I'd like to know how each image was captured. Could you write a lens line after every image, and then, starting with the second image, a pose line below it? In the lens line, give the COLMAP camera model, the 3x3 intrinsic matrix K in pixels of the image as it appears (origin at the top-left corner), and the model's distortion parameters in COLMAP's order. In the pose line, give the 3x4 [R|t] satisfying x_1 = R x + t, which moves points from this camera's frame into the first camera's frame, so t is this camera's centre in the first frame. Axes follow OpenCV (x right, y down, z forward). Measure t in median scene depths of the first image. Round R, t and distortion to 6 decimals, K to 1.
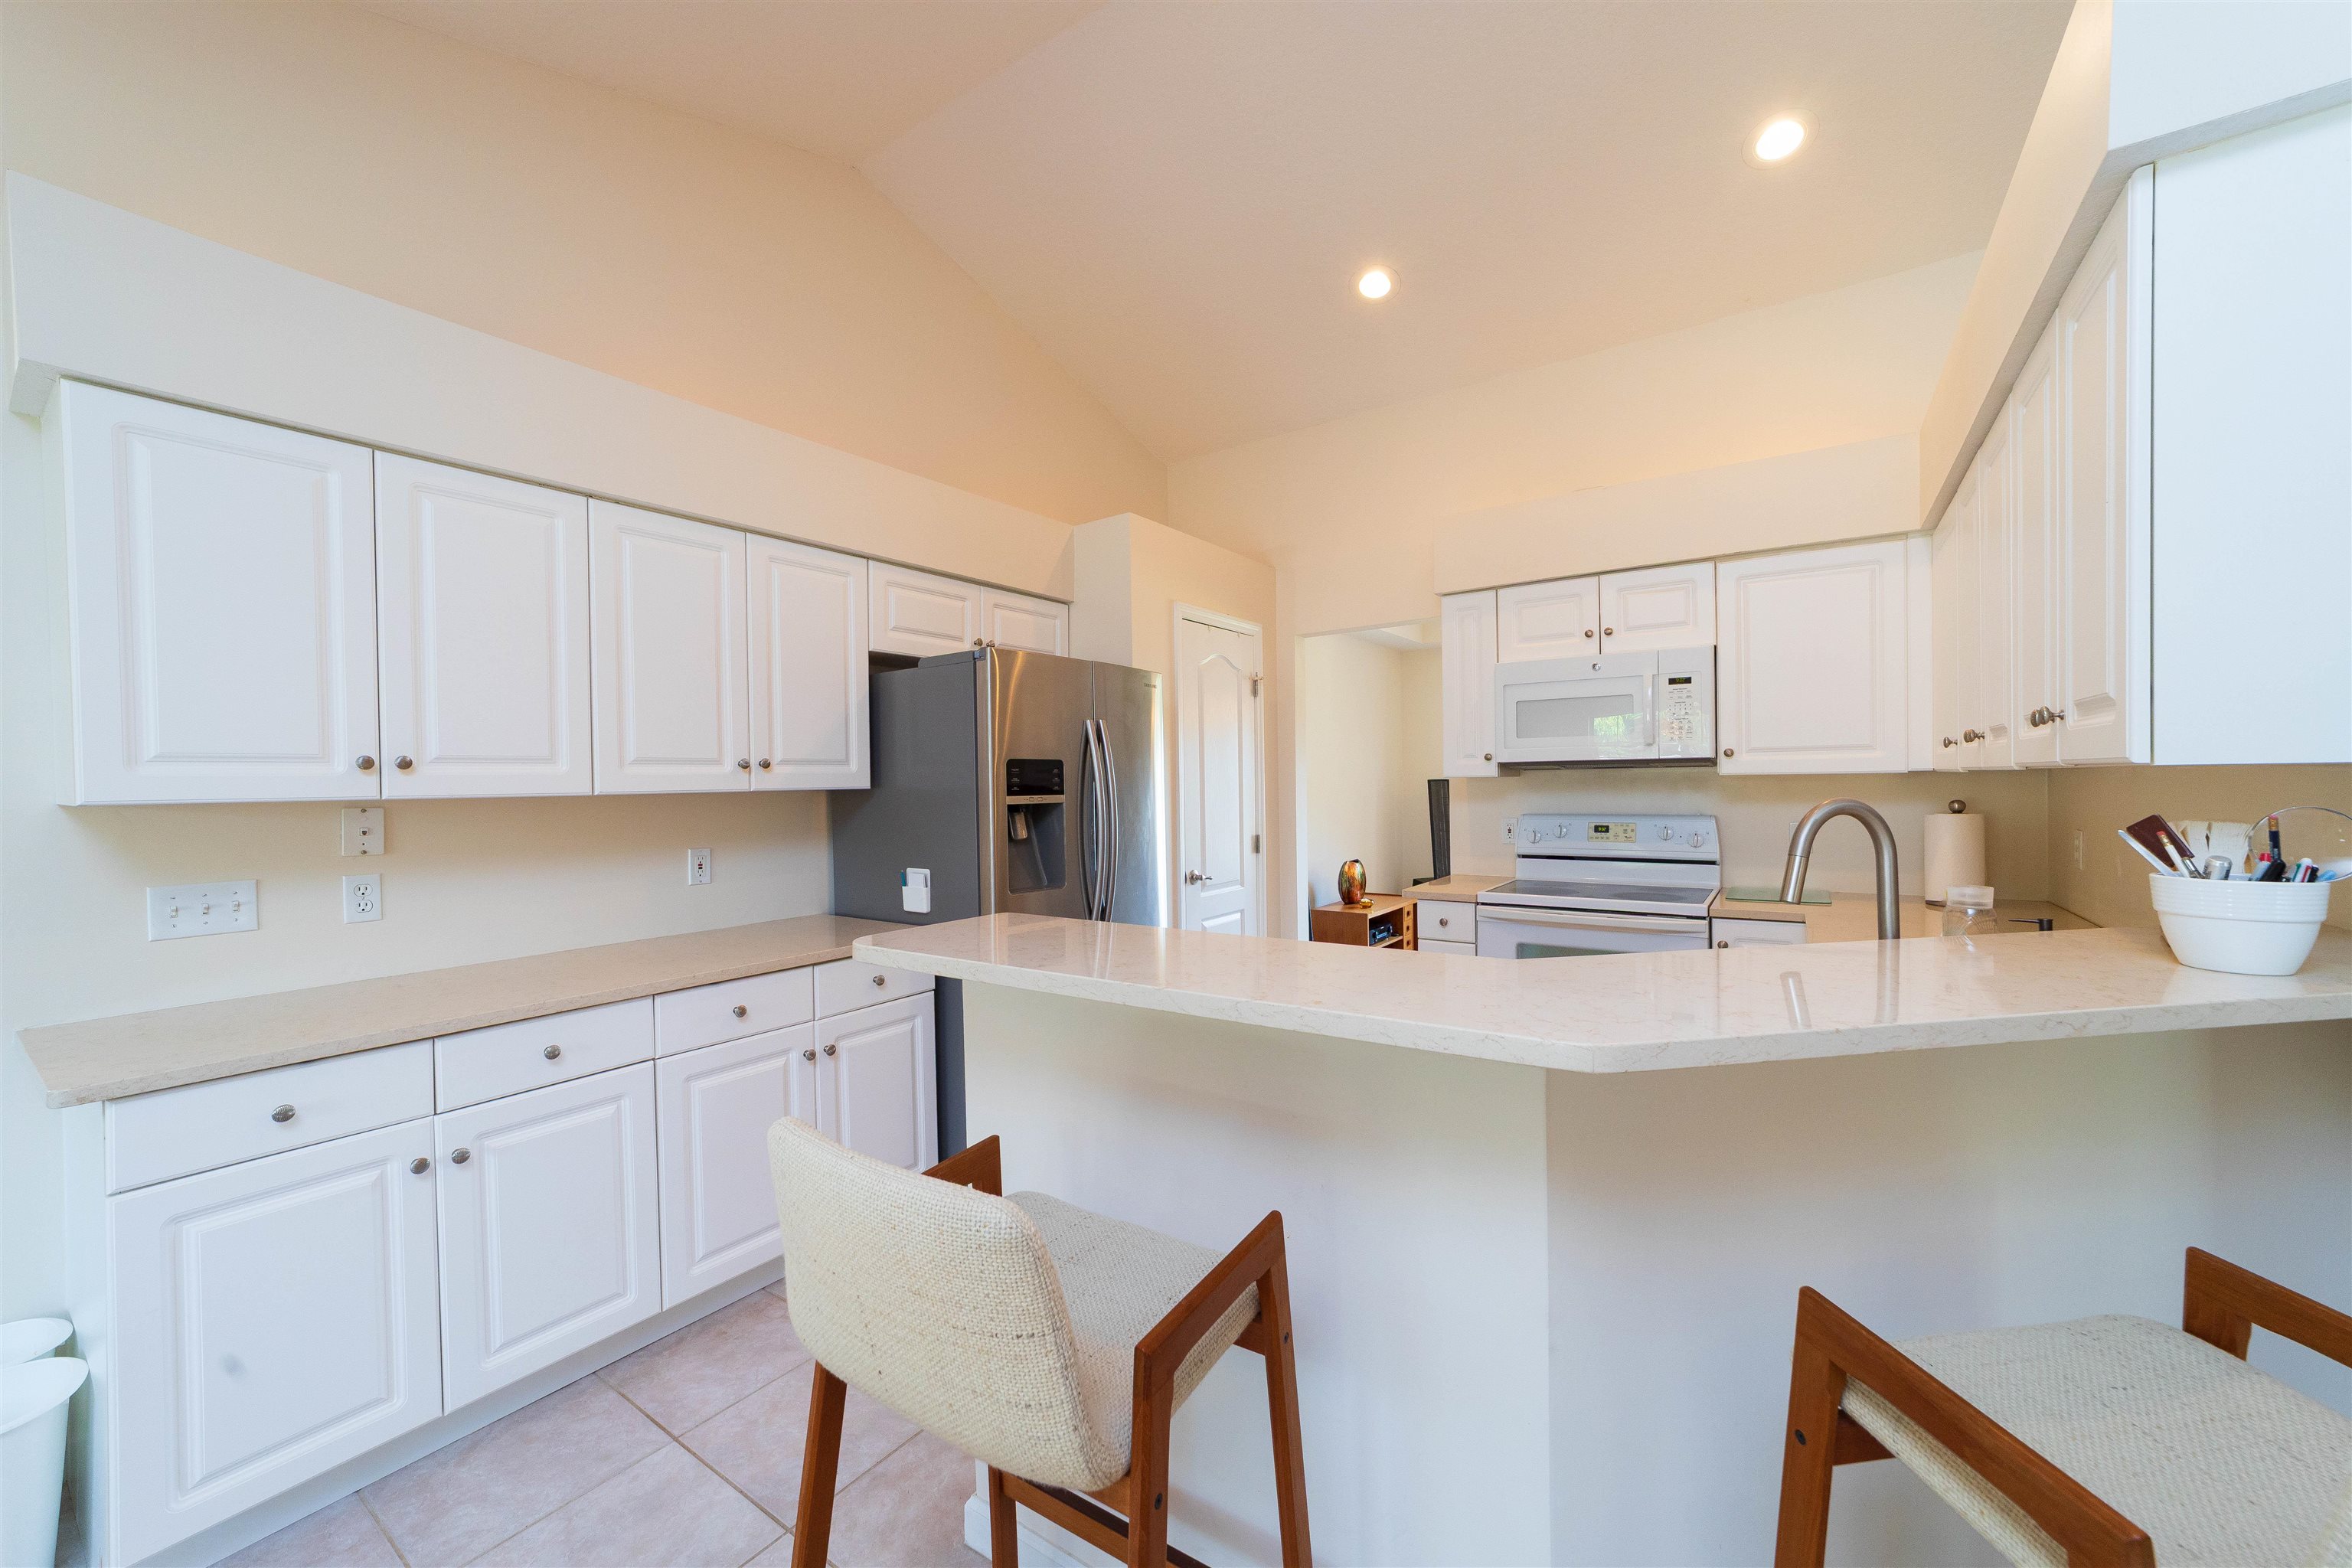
lens RADIAL K [[901.2, 0, 1196.3], [0, 901.2, 782.0], [0, 0, 1]] dist [-0.002638, 0.000262]
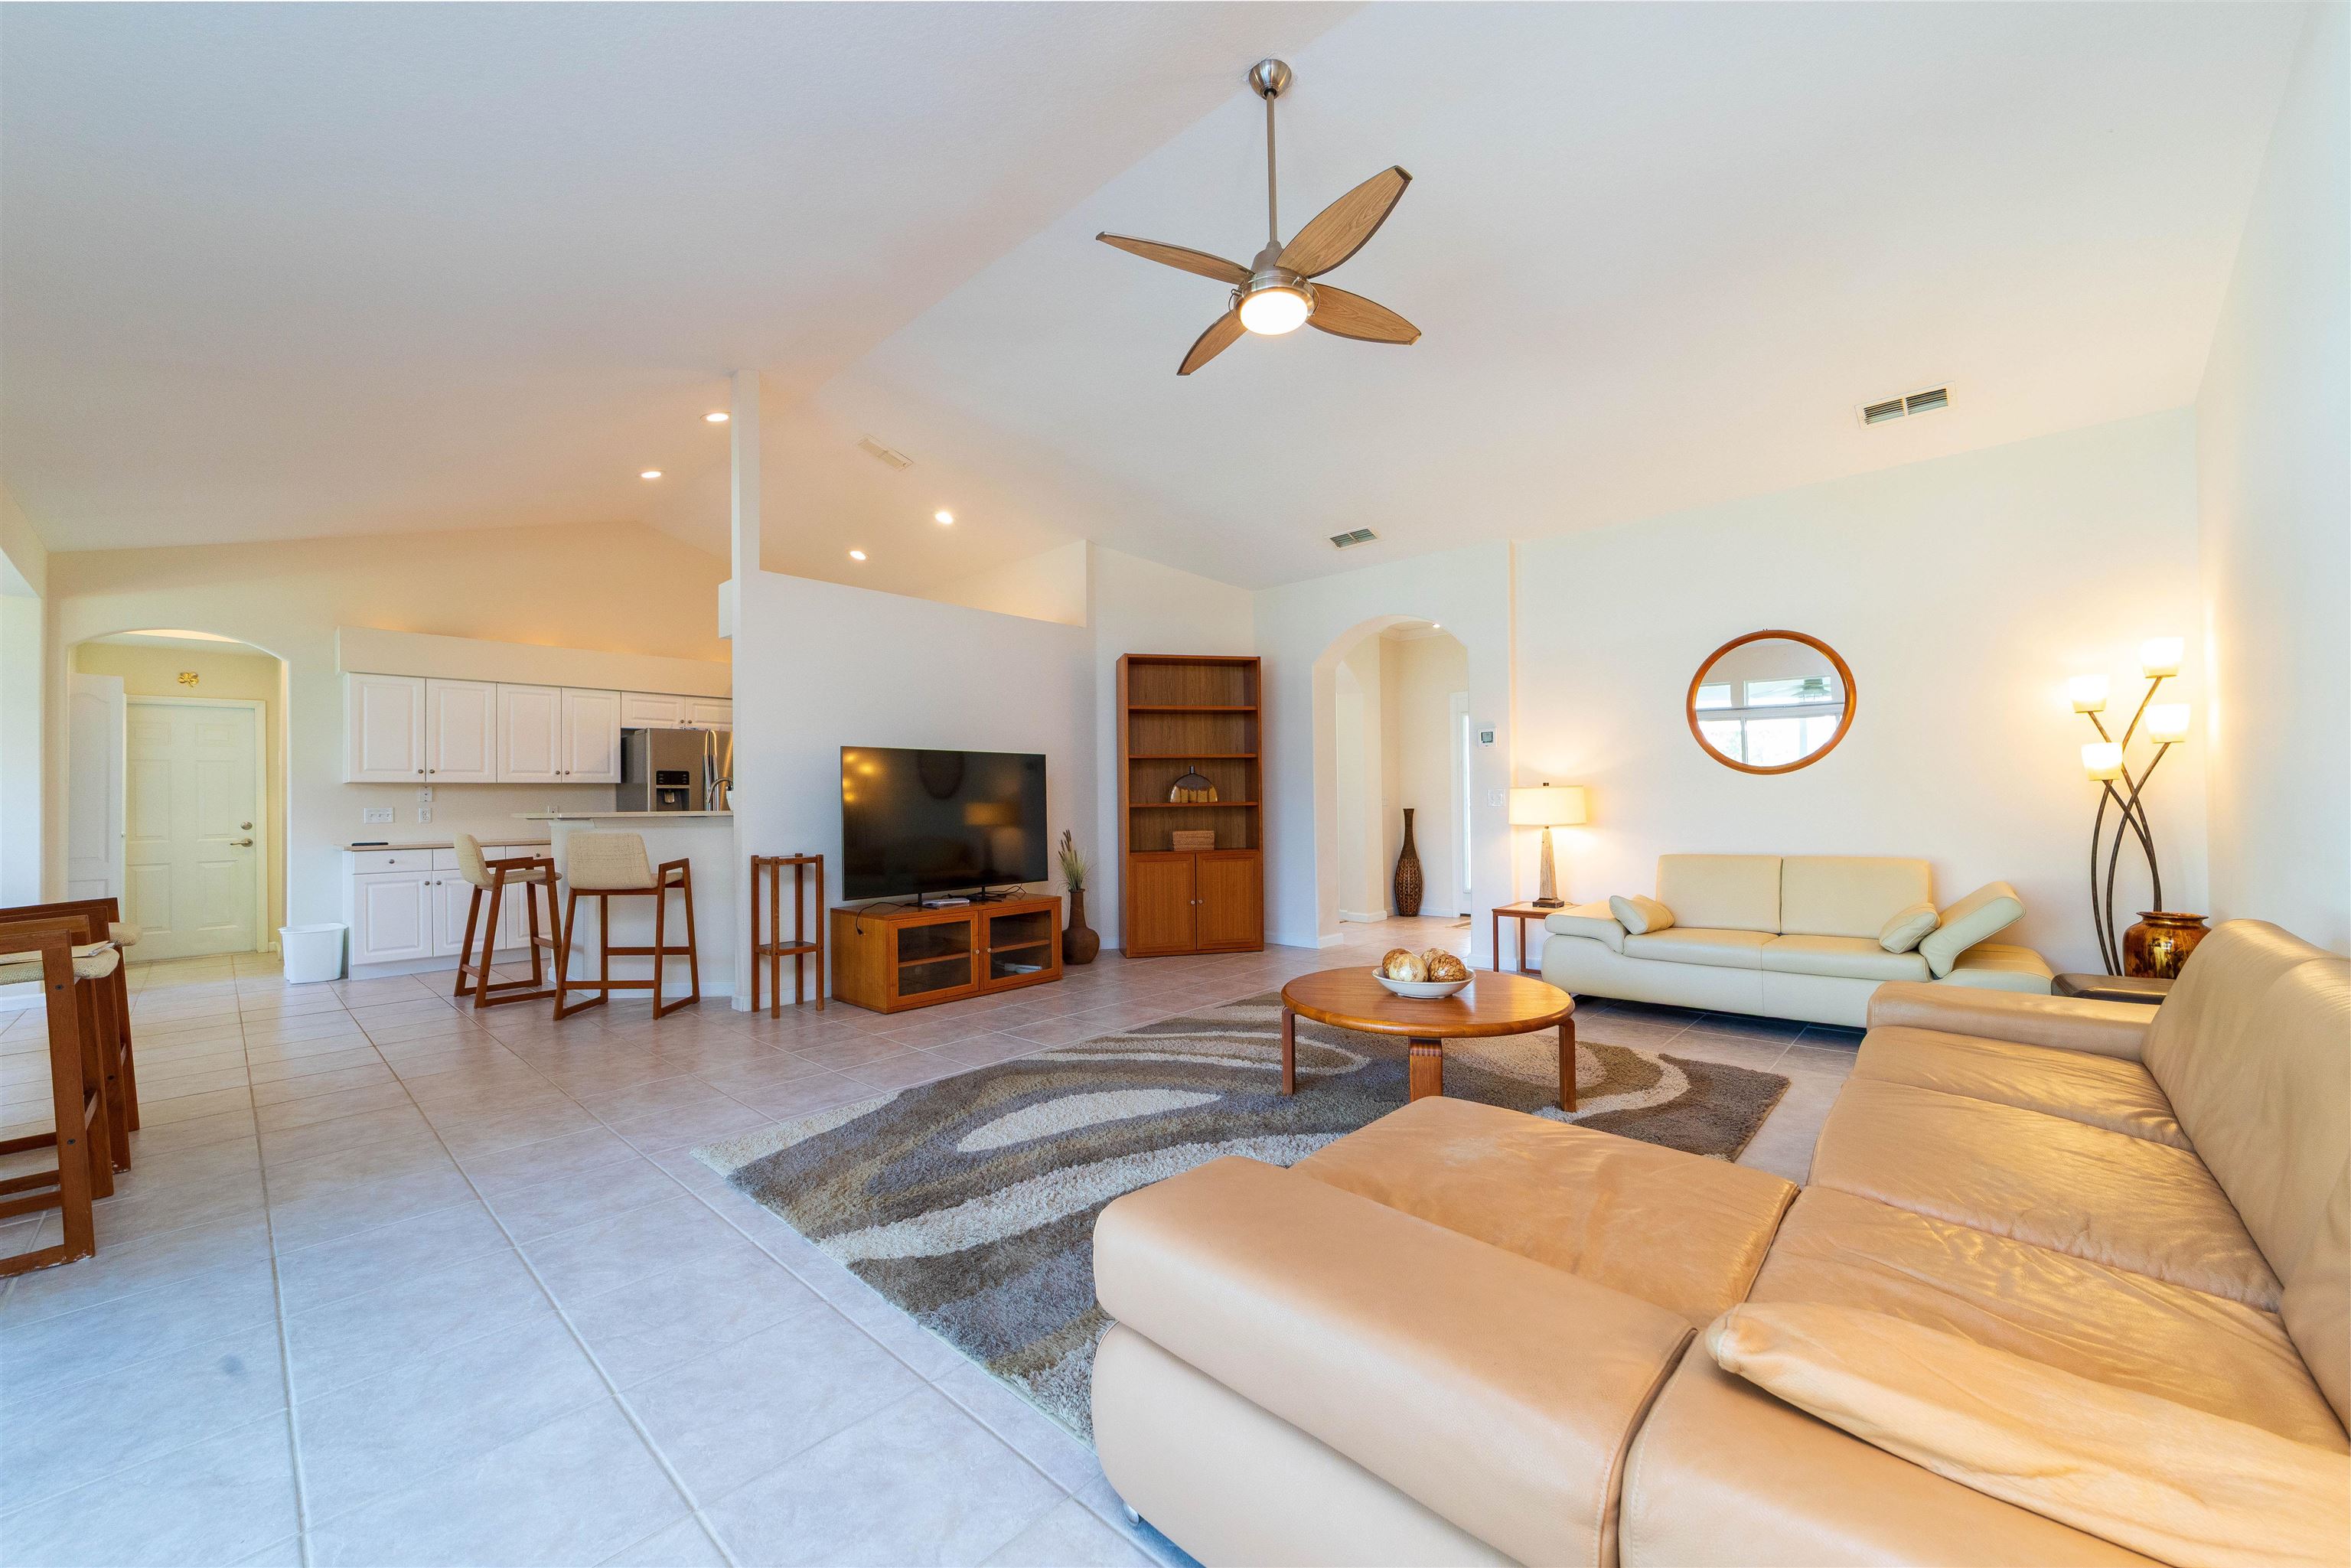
lens RADIAL K [[900.8, 0, 1174.3], [0, 900.8, 790.8], [0, 0, 1]] dist [-0.002638, 0.000262]
pose [[0.985336, -0.000969, -0.170623, 1.515068], [-0.001297, 0.999912, -0.013172, 0.057711], [0.170621, 0.013200, 0.985248, -1.144972]]
